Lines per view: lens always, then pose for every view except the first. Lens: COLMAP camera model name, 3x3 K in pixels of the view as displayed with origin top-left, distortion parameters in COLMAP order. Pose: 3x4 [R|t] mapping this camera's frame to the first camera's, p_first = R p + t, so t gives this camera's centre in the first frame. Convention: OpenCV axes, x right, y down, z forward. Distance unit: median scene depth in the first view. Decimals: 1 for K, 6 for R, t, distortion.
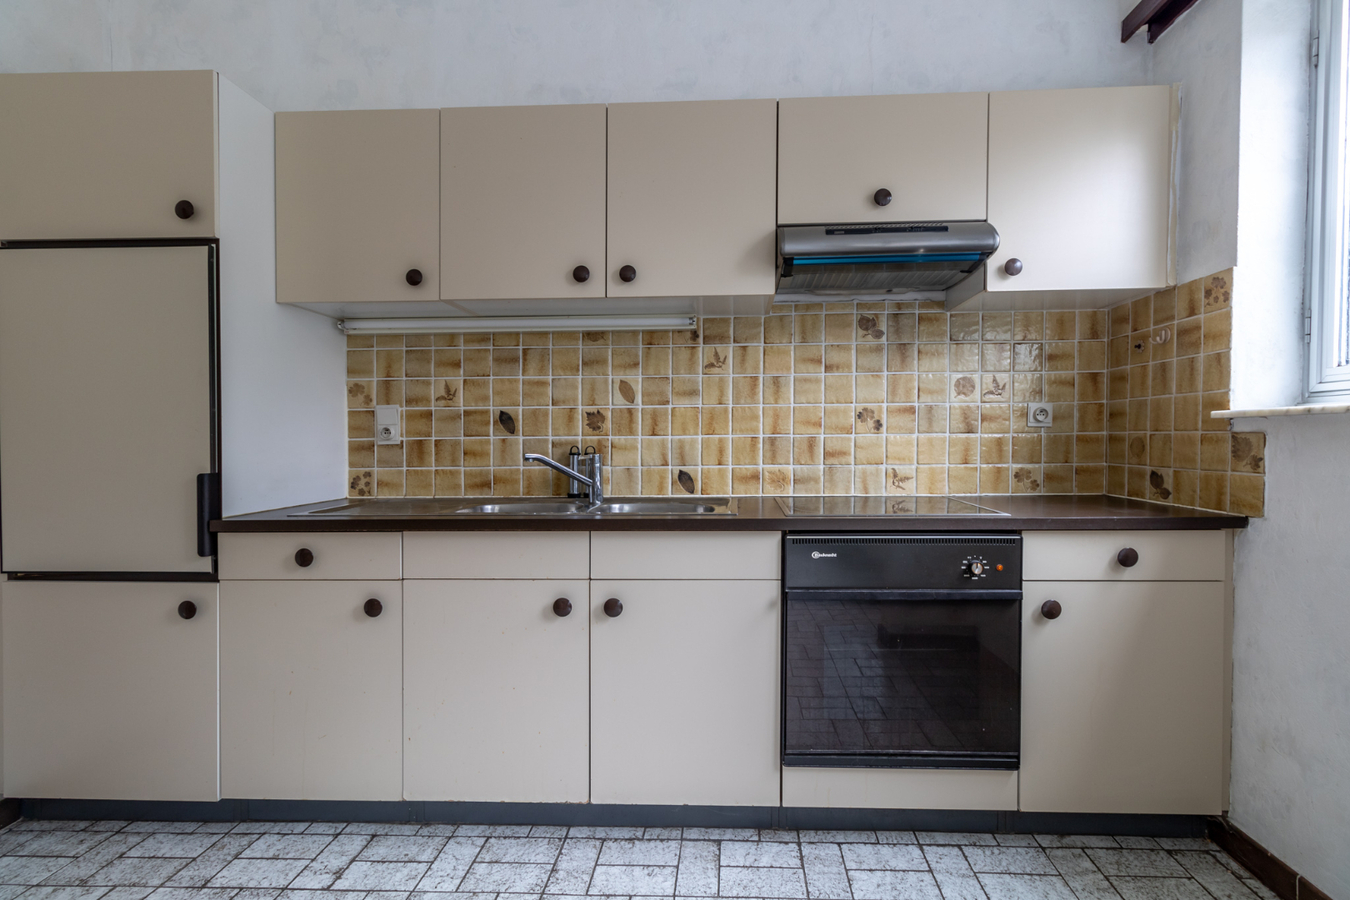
lens RADIAL K [[634.6, 0, 688.5], [0, 634.6, 447.3], [0, 0, 1]] dist [0.003967, -0.000086]
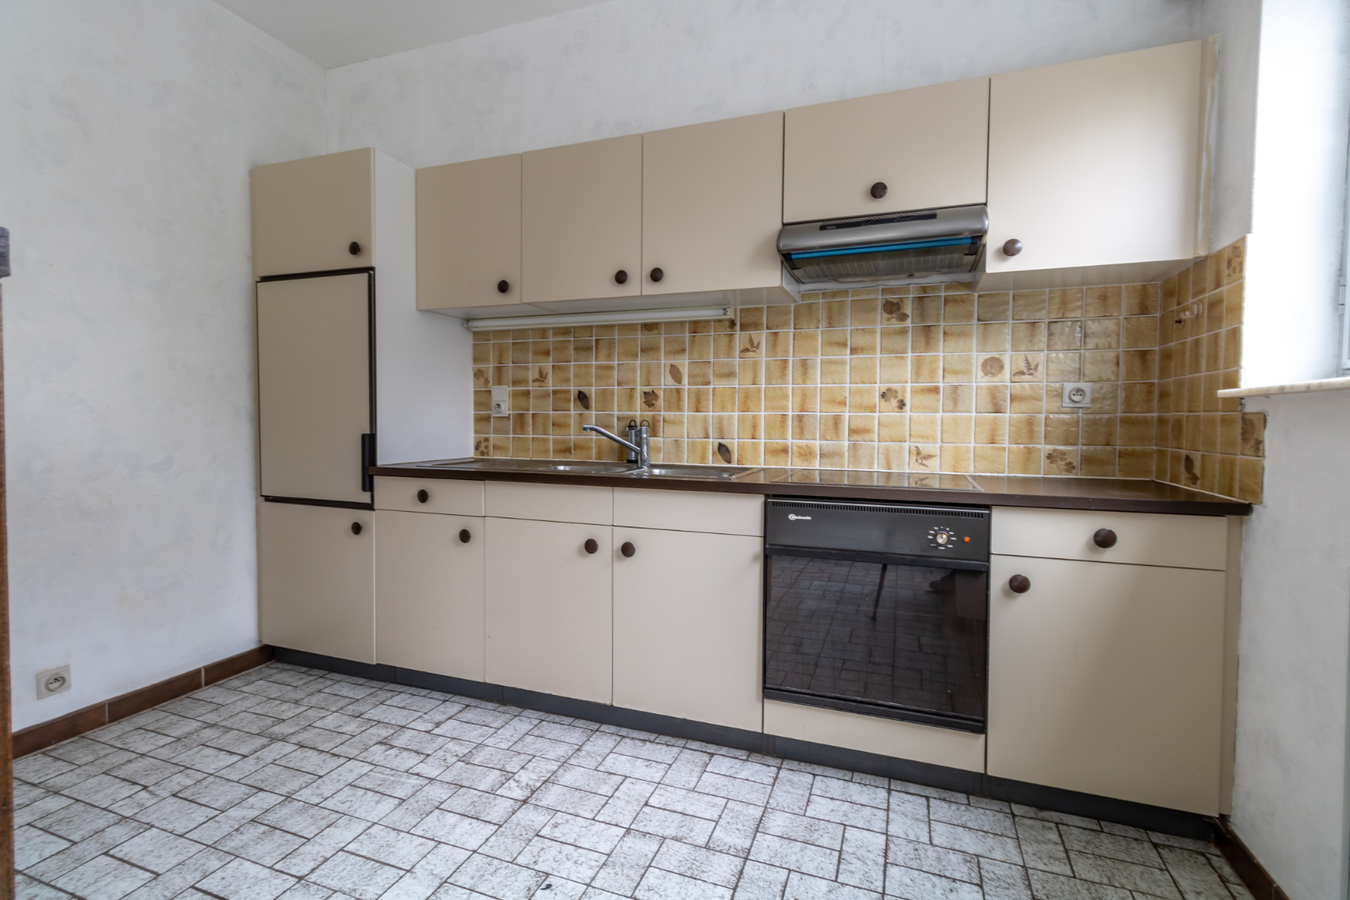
lens RADIAL K [[619.6, 0, 671.5], [0, 619.6, 443.2], [0, 0, 1]] dist [0.003445, 0.000389]
pose [[0.952234, 0.027166, -0.304158, 0.294678], [-0.020324, 0.999465, 0.025637, 0.012318], [0.304691, -0.018230, 0.952277, -0.106973]]
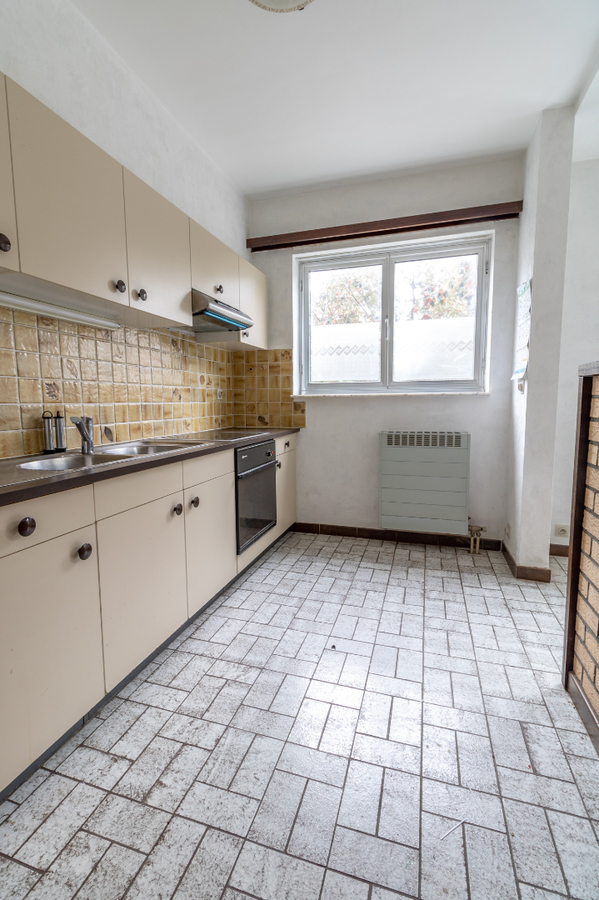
lens RADIAL K [[418.1, 0, 299.5], [0, 418.1, 450.0], [0, 0, 1]] dist [0.002114, 0.000598]
pose [[0.247148, -0.106418, 0.963116, -1.009540], [0.021765, 0.994310, 0.104280, -0.001617], [-0.968733, -0.004810, 0.248058, 0.393825]]
